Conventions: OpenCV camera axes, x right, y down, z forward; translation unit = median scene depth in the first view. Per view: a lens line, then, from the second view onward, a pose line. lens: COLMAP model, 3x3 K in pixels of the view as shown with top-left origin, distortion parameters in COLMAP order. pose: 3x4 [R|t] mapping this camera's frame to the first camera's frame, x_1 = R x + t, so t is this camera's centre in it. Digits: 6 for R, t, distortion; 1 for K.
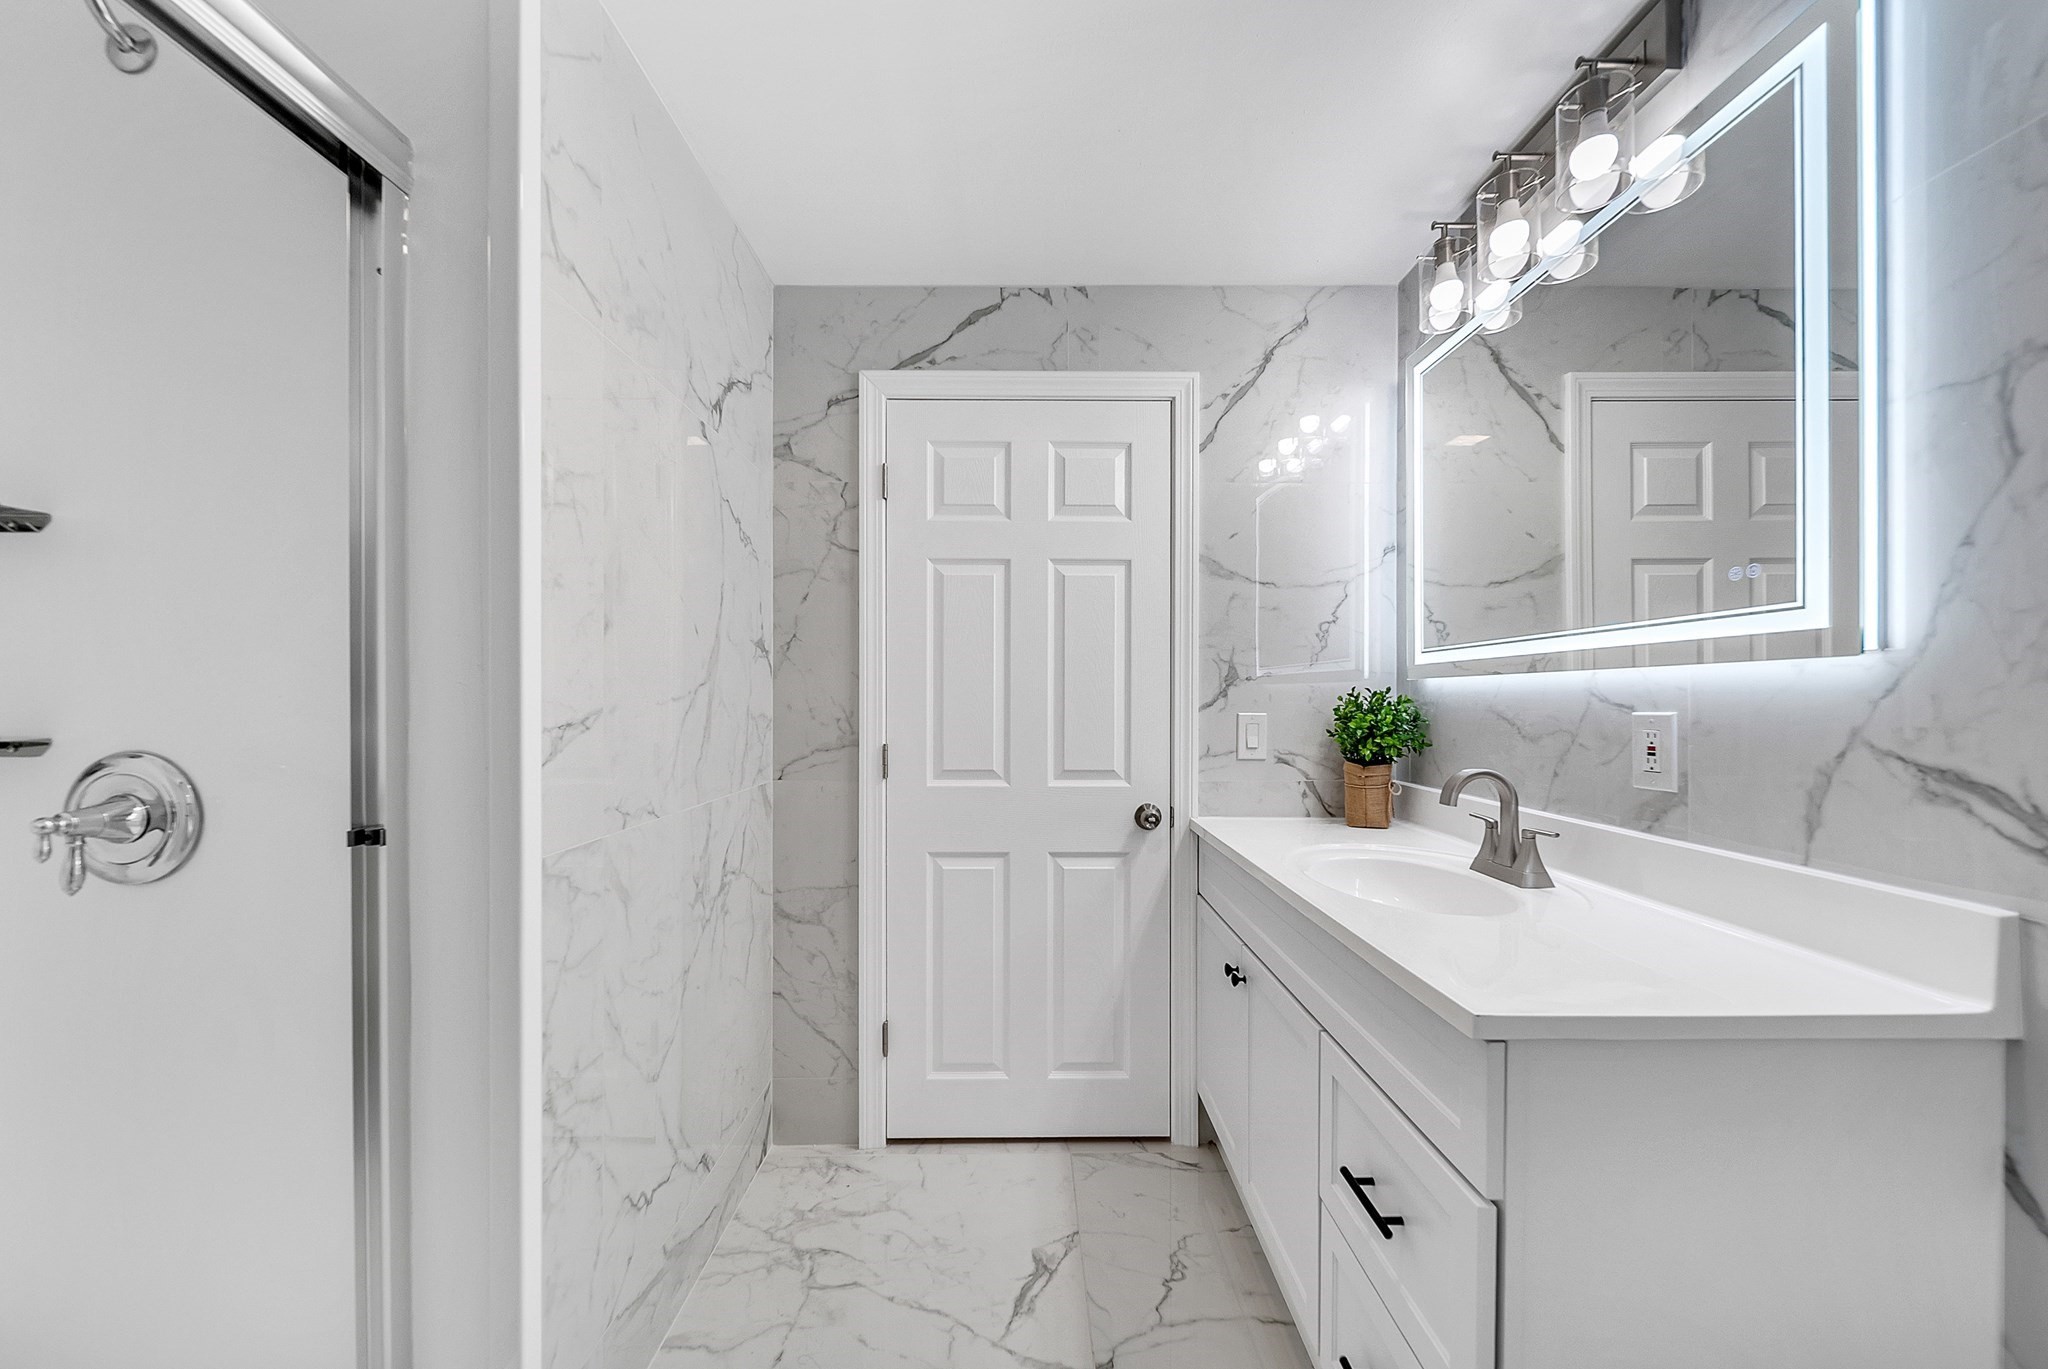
lens RADIAL K [[745.1, 0, 1026.5], [0, 745.1, 693.7], [0, 0, 1]] dist [-0.012101, 0.000894]
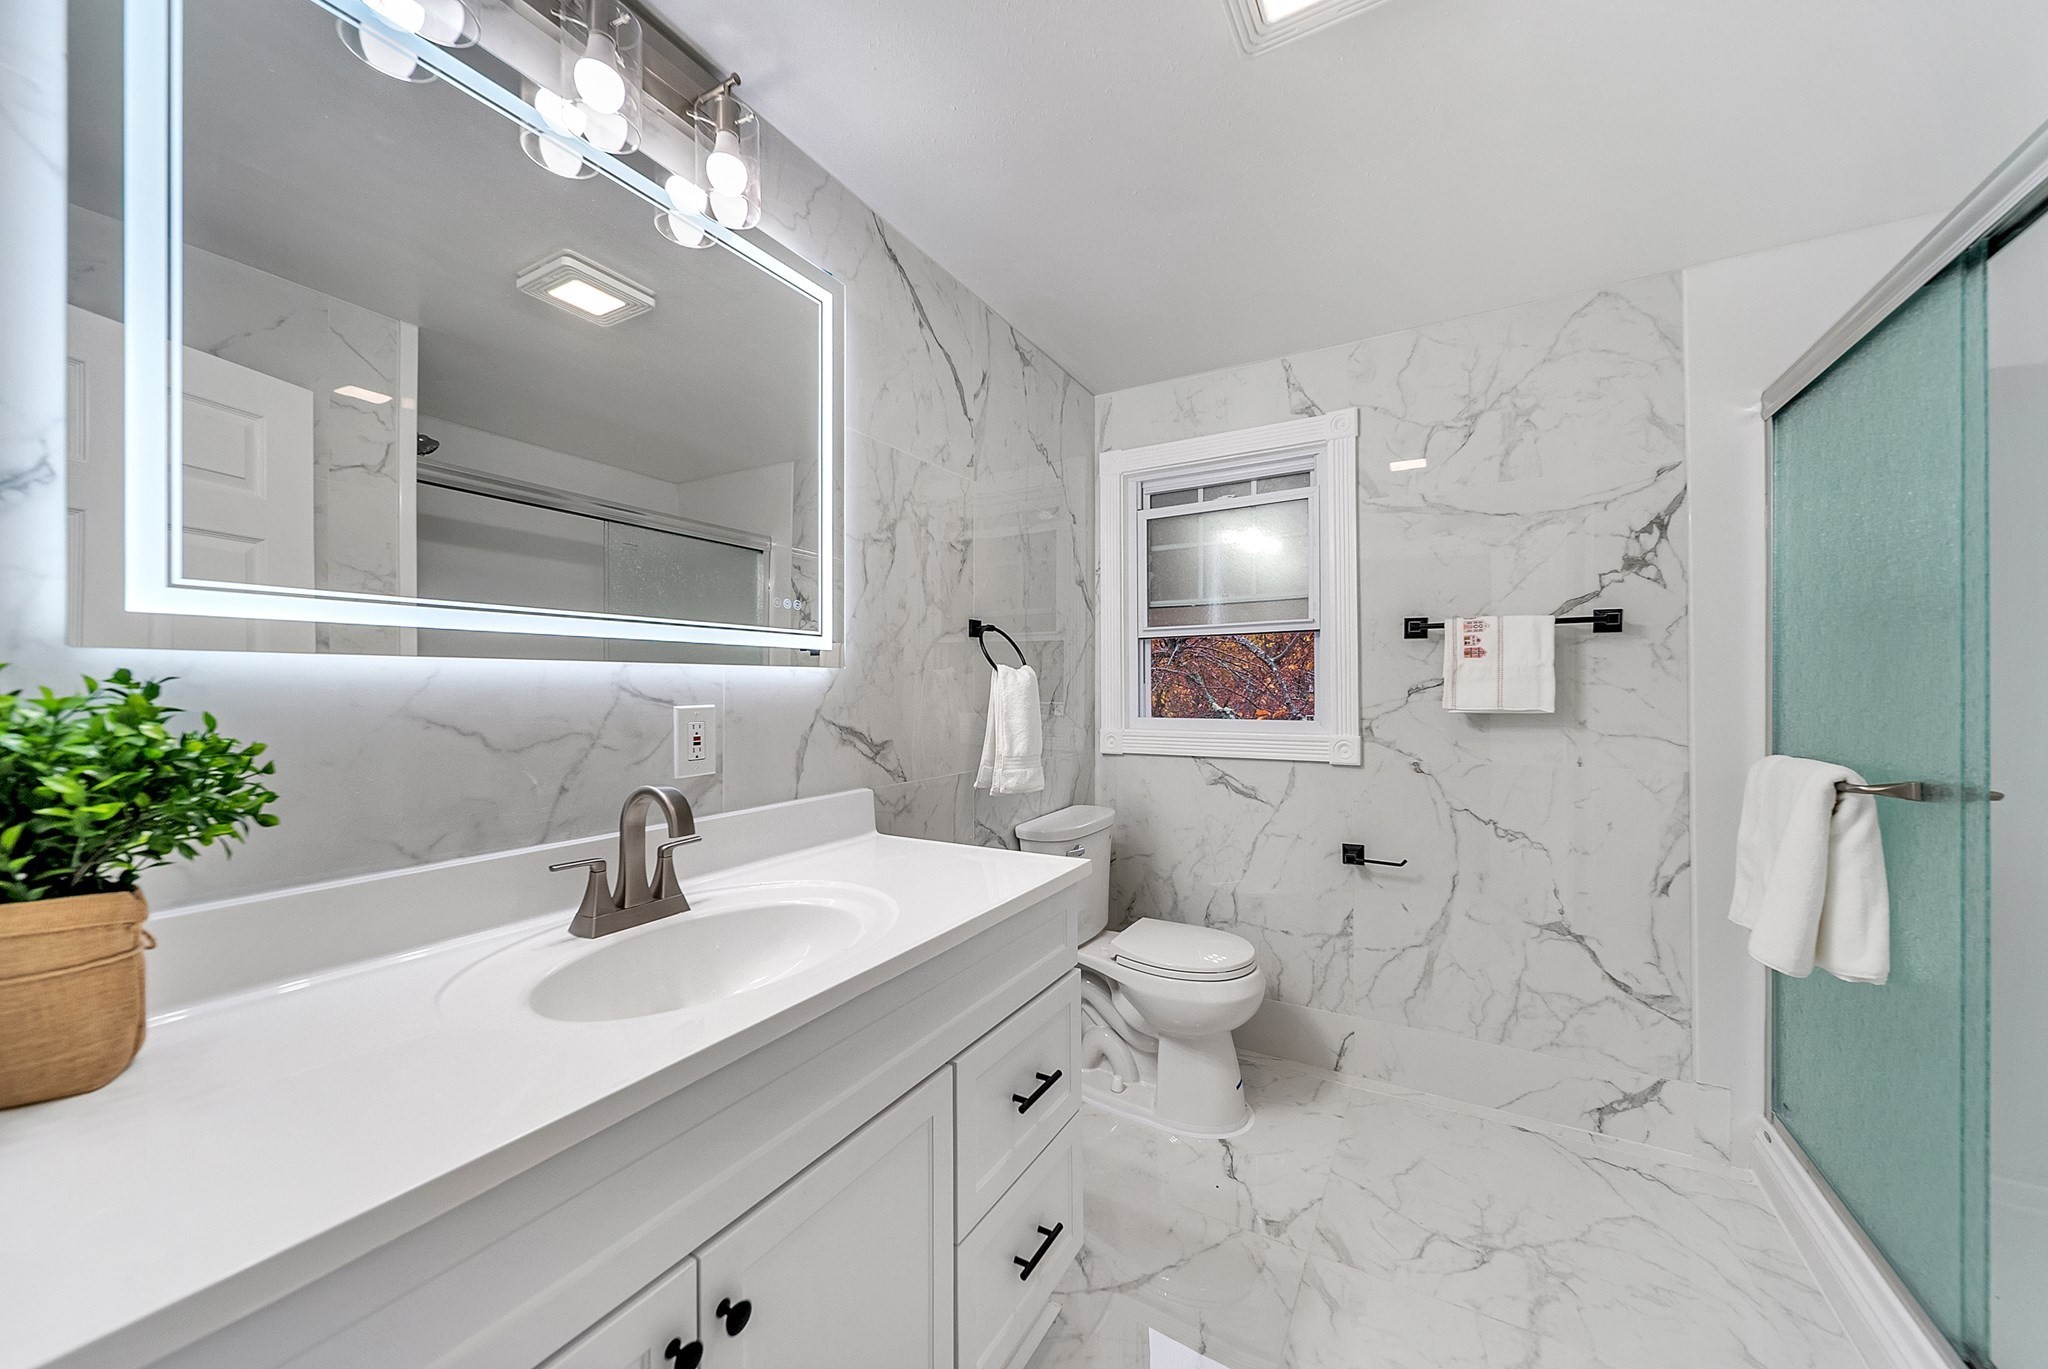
lens RADIAL K [[745.1, 0, 1030.1], [0, 745.1, 692.2], [0, 0, 1]] dist [-0.012101, 0.000894]
pose [[-0.873622, -0.003420, 0.486594, -0.121182], [-0.004023, 0.999992, -0.000195, 0.004621], [-0.486589, -0.002128, -0.873628, 1.812849]]
